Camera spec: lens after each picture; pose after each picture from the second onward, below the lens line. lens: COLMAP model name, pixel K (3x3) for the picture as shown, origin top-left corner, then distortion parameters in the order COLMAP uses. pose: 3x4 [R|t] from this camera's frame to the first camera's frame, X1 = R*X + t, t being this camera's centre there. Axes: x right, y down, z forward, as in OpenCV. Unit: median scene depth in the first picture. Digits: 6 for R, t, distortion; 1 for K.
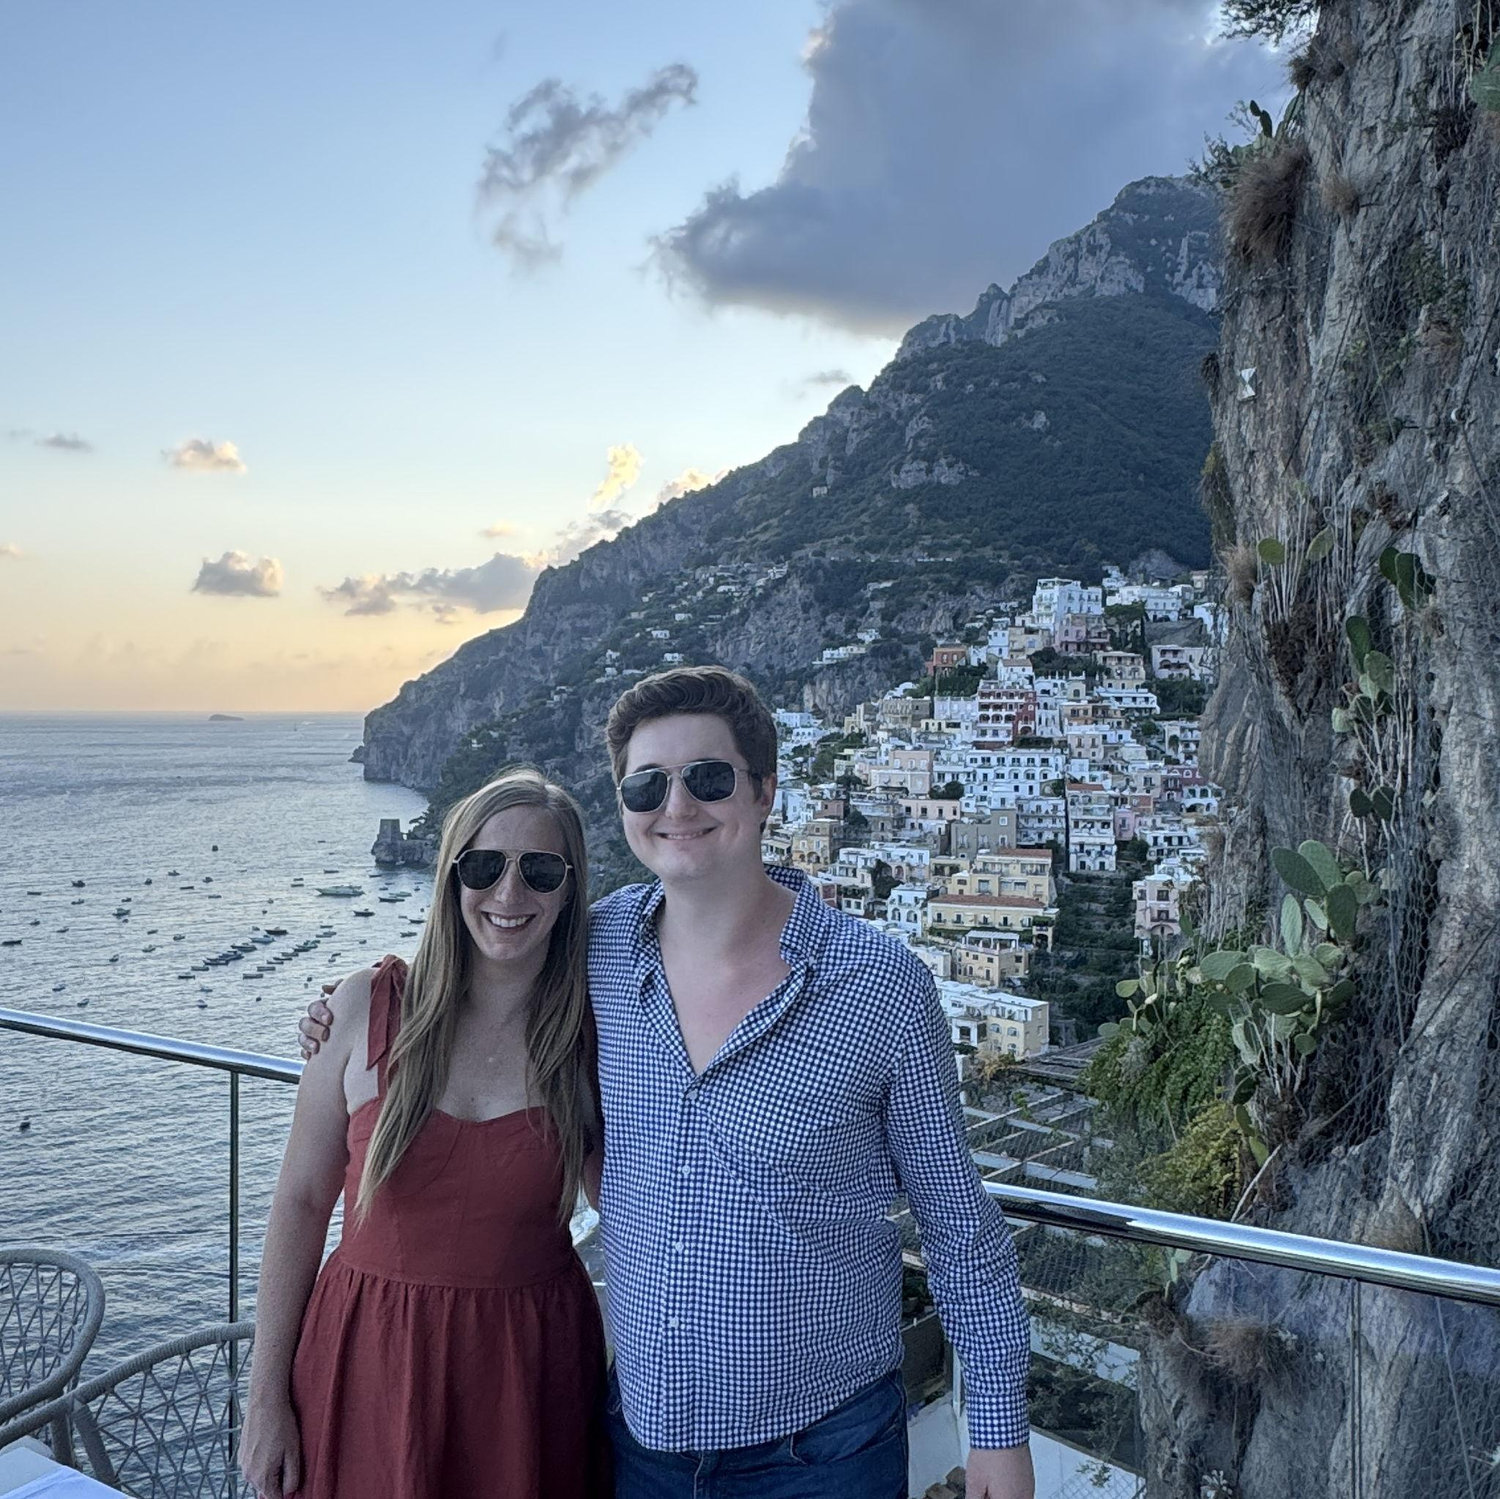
lens RADIAL K [[1493.6, 0, 750.0], [0, 1493.6, 749.5], [0, 0, 1]] dist [-0.005679, 0.104122]
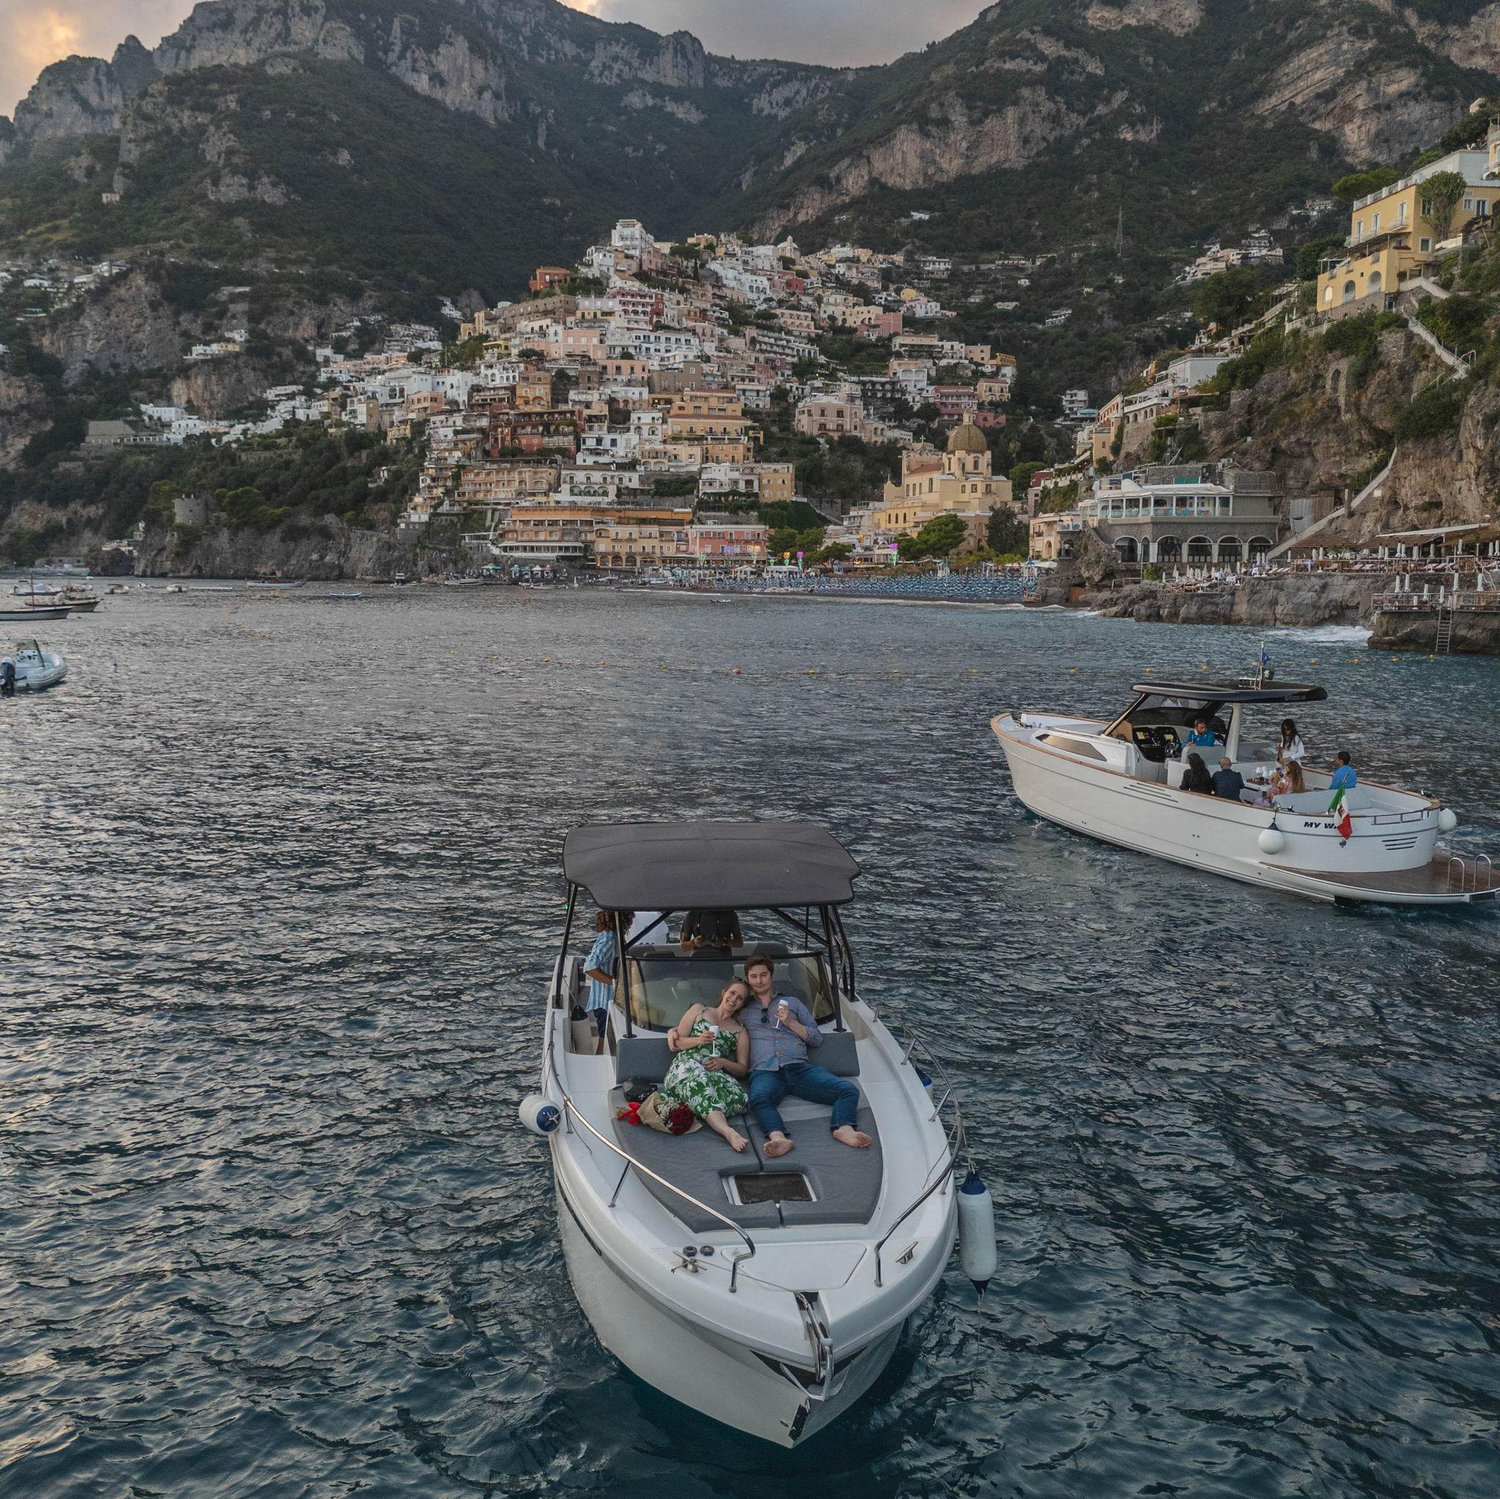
lens RADIAL K [[1493.6, 0, 750.0], [0, 1493.6, 749.5], [0, 0, 1]] dist [-0.005679, 0.104122]
pose [[0.805174, -0.069808, 0.588916, -0.259107], [0.014933, 0.995120, 0.097541, 0.110166], [-0.592851, -0.069743, 0.802287, -0.057391]]
